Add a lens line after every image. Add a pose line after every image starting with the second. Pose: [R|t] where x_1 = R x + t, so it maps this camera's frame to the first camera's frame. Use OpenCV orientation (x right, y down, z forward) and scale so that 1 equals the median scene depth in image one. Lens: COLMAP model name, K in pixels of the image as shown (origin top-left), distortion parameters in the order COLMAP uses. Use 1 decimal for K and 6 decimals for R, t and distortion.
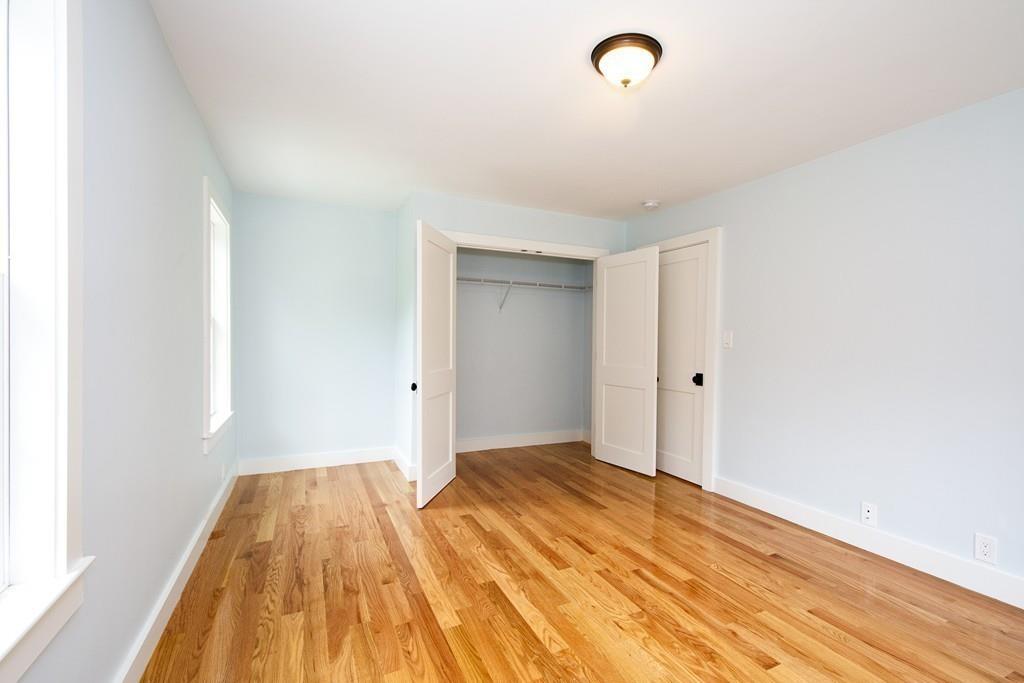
lens RADIAL K [[449.4, 0, 526.2], [0, 449.4, 342.7], [0, 0, 1]] dist [0.018017, -0.018252]
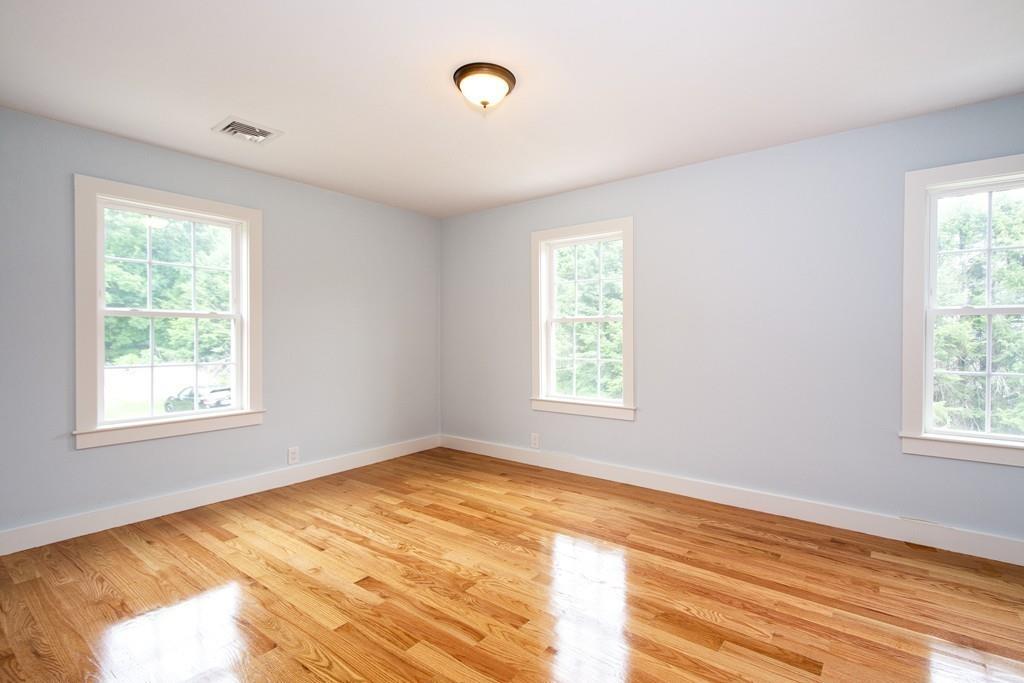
lens RADIAL K [[462.5, 0, 533.0], [0, 462.5, 340.6], [0, 0, 1]] dist [0.011508, -0.000038]
pose [[-0.883485, -0.004746, -0.468435, 0.544898], [-0.013481, 0.999792, 0.015296, 0.005514], [0.468265, 0.019829, -0.883365, 1.760658]]
